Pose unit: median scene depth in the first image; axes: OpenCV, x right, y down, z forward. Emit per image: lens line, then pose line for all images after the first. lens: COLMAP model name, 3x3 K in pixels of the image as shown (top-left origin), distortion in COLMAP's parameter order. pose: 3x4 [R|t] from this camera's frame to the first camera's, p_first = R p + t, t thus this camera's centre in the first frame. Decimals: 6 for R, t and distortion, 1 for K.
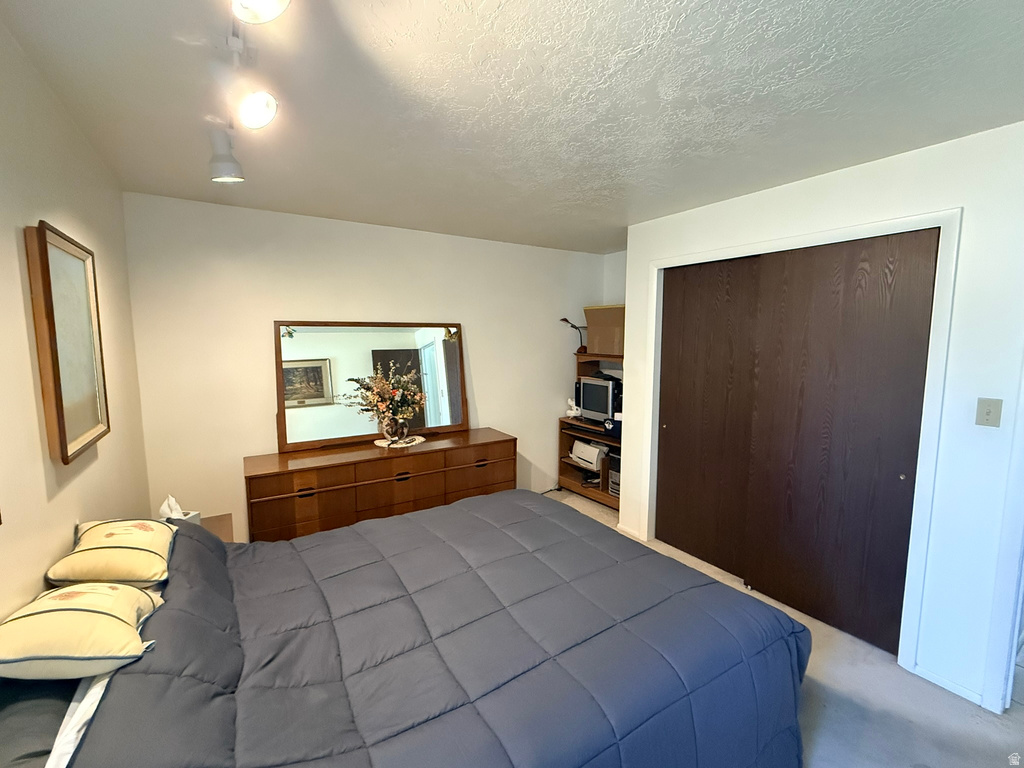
lens RADIAL K [[446.4, 0, 512.9], [0, 446.4, 379.9], [0, 0, 1]] dist [0.001265, -0.000524]
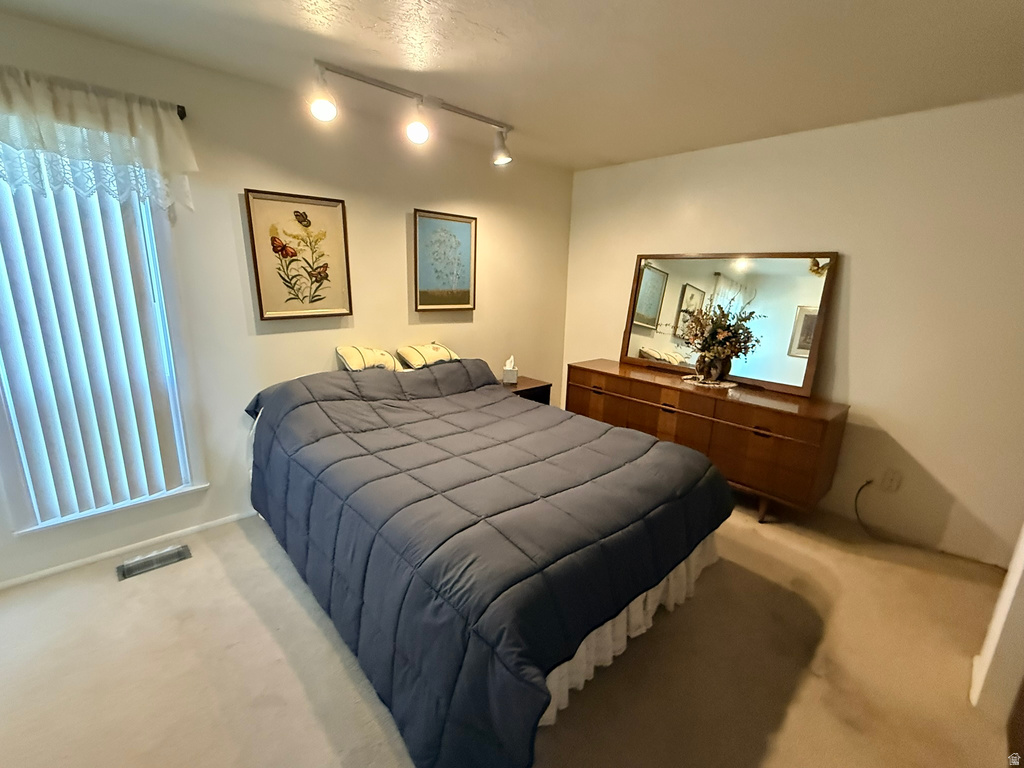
lens RADIAL K [[446.4, 0, 512.2], [0, 446.4, 386.3], [0, 0, 1]] dist [0.001265, -0.000524]
pose [[0.182085, 0.245790, -0.952067, 0.631042], [-0.124351, 0.966236, 0.225666, -0.016498], [0.975388, 0.077300, 0.206502, 0.424463]]
